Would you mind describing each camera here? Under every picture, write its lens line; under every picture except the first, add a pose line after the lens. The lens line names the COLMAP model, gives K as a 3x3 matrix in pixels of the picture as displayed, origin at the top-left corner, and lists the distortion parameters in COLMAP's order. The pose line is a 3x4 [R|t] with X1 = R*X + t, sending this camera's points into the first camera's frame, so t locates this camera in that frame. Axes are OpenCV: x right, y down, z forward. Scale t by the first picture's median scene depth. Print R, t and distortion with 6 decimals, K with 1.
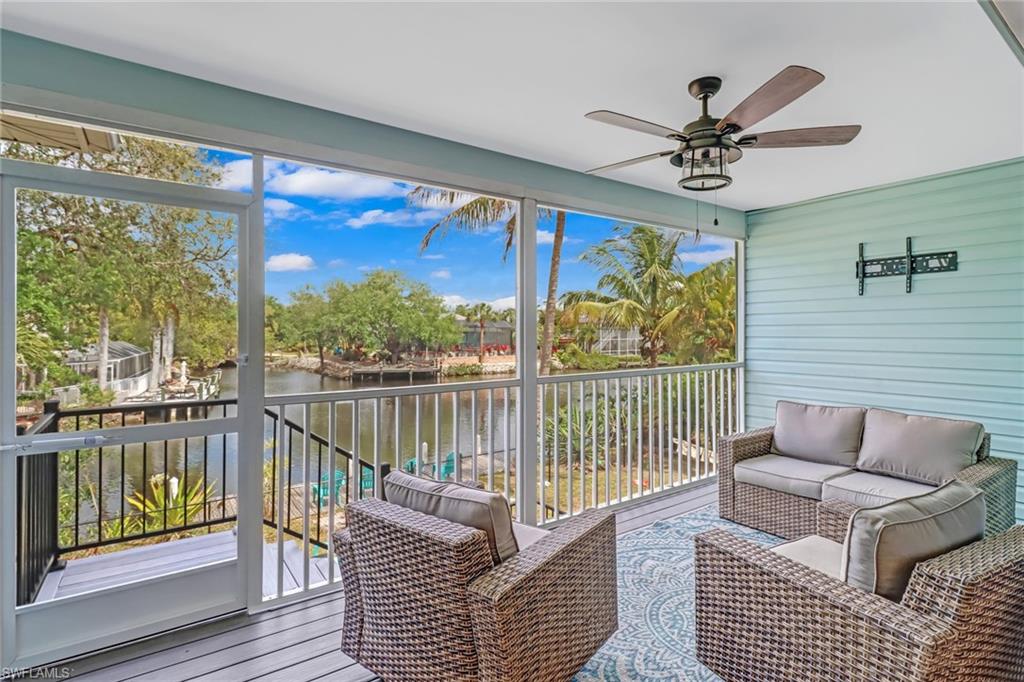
lens RADIAL K [[518.0, 0, 516.0], [0, 518.0, 323.7], [0, 0, 1]] dist [-0.012442, -0.000453]
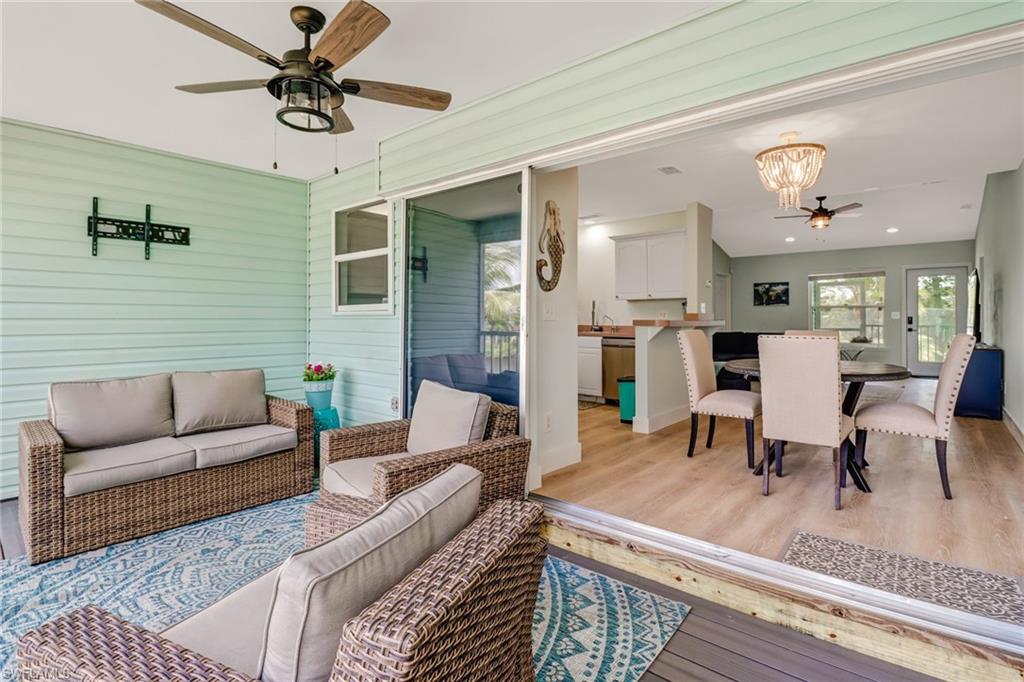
lens RADIAL K [[518.0, 0, 516.0], [0, 518.0, 323.7], [0, 0, 1]] dist [-0.012442, -0.000453]
pose [[-0.277245, -0.013641, 0.960702, -0.420158], [-0.020512, 0.999755, 0.008276, 0.043579], [-0.960580, -0.017412, -0.277457, 0.598407]]
